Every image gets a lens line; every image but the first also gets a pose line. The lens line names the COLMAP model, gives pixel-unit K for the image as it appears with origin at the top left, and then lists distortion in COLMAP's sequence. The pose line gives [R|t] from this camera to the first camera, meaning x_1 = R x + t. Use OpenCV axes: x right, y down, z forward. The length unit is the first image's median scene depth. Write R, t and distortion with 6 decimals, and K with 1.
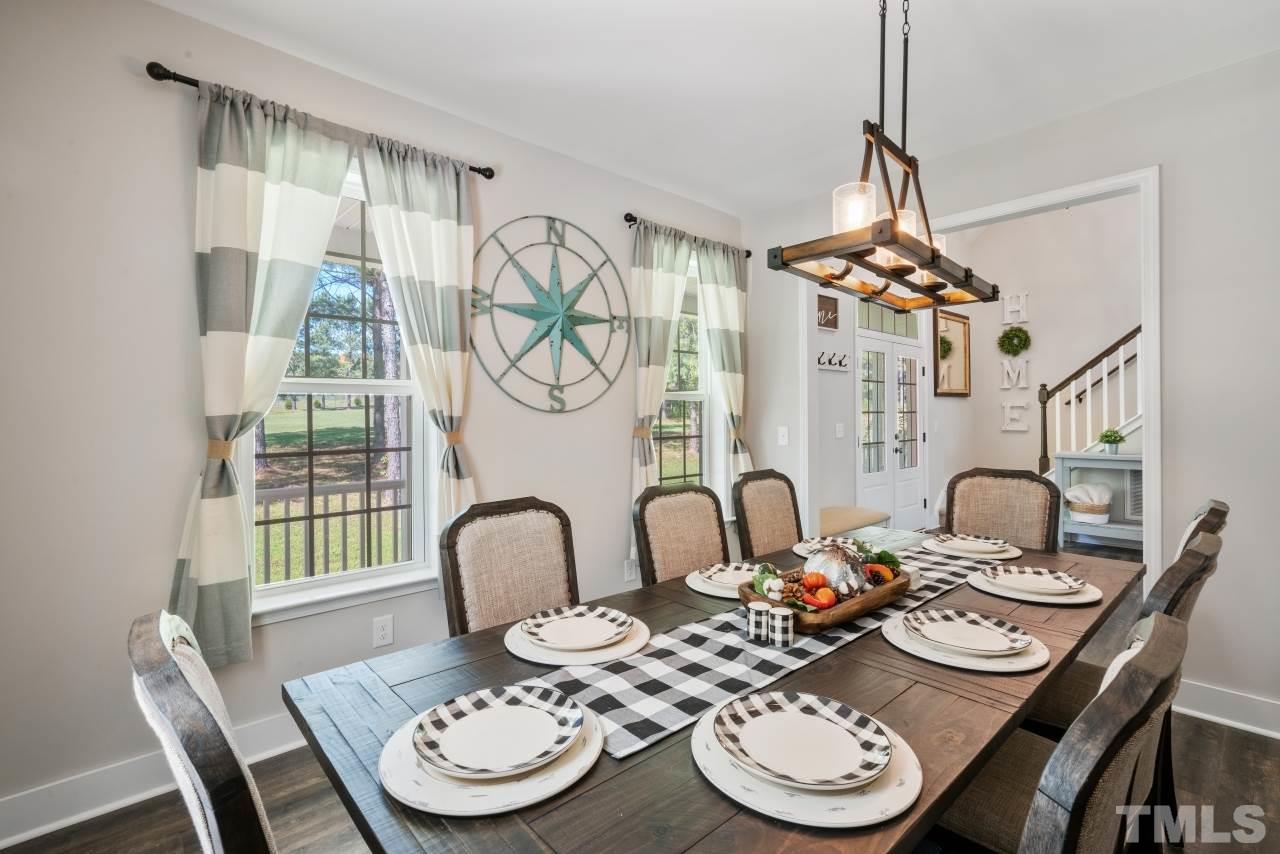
lens RADIAL K [[585.4, 0, 648.6], [0, 585.4, 415.7], [0, 0, 1]] dist [0.000173, 0.000332]
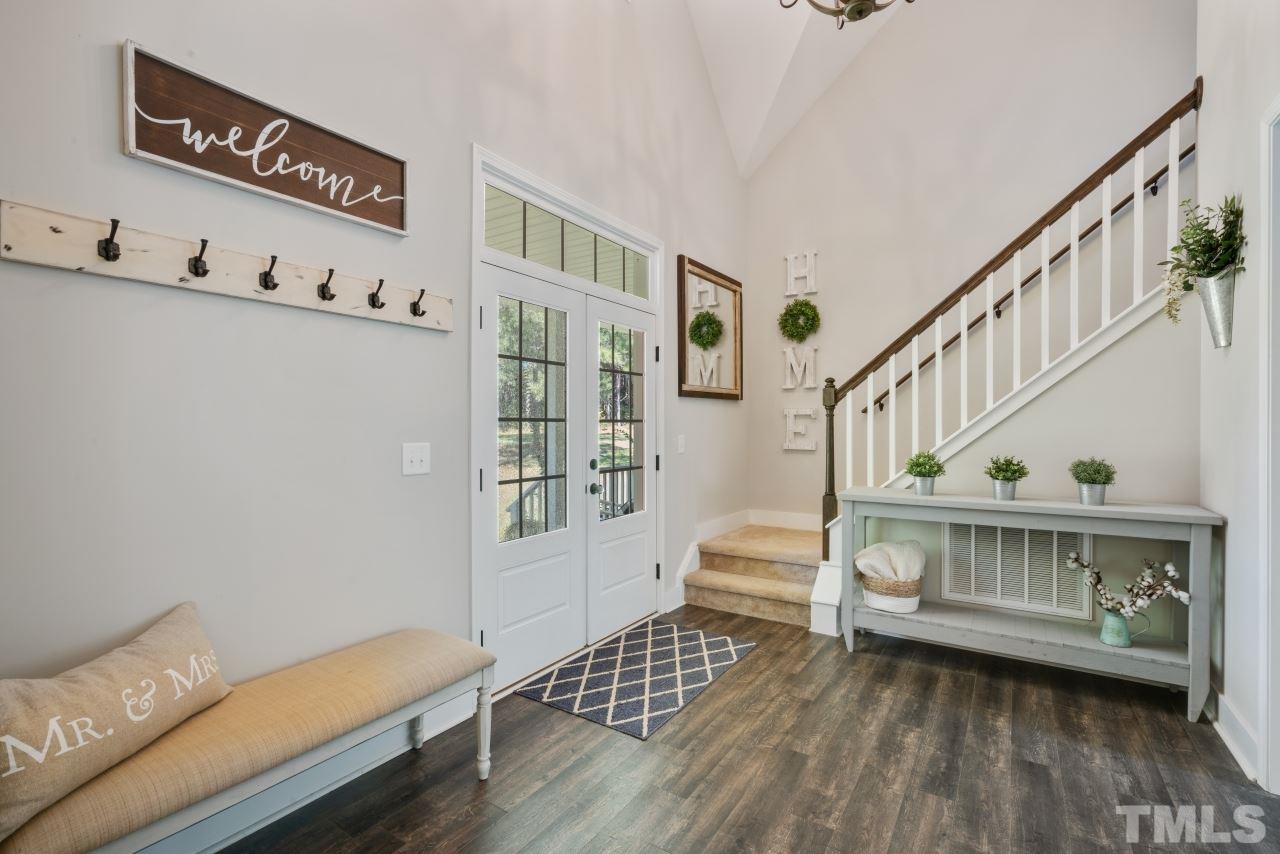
lens RADIAL K [[599.7, 0, 640.0], [0, 599.7, 427.0], [0, 0, 1]] dist [-0.000993, 0.000055]
pose [[0.968909, 0.008498, 0.247269, 0.312181], [-0.009397, 0.999953, 0.002454, -0.001444], [-0.247237, -0.004701, 0.968944, 0.418591]]
